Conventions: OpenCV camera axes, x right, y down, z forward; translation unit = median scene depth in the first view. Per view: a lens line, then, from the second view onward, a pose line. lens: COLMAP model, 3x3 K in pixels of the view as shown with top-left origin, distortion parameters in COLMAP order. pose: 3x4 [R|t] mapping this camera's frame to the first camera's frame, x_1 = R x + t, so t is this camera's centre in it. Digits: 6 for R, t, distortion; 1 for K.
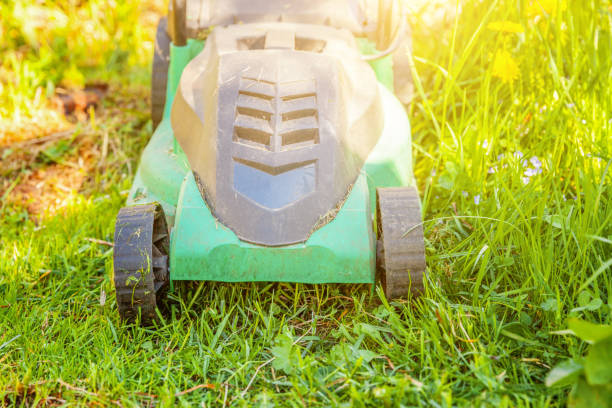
lens RADIAL K [[1341.7, 0, 306.0], [0, 1341.7, 204.0], [0, 0, 1]] dist [-0.484708, -0.107733]
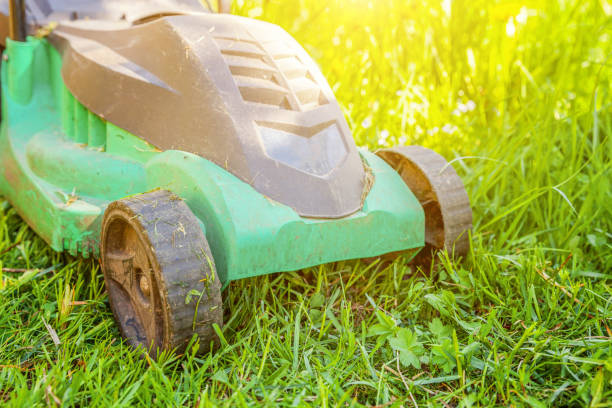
lens RADIAL K [[683.4, 0, 306.0], [0, 683.4, 204.0], [0, 0, 1]] dist [-0.006930, 0.020598]
pose [[0.785498, -0.105669, 0.609776, -0.291710], [0.135766, 0.990736, -0.003206, 0.020927], [-0.603788, 0.085305, 0.792568, 0.657153]]
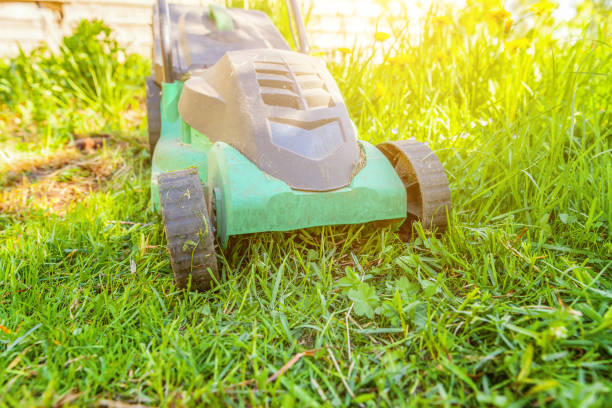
lens RADIAL K [[383.0, 0, 315.6], [0, 383.0, 202.9], [0, 0, 1]] dist [-0.000136, 0.000523]
pose [[0.925048, -0.088043, 0.369507, -0.139942], [0.106023, 0.993952, -0.028595, 0.047277], [-0.364754, 0.065628, 0.928788, 0.704565]]
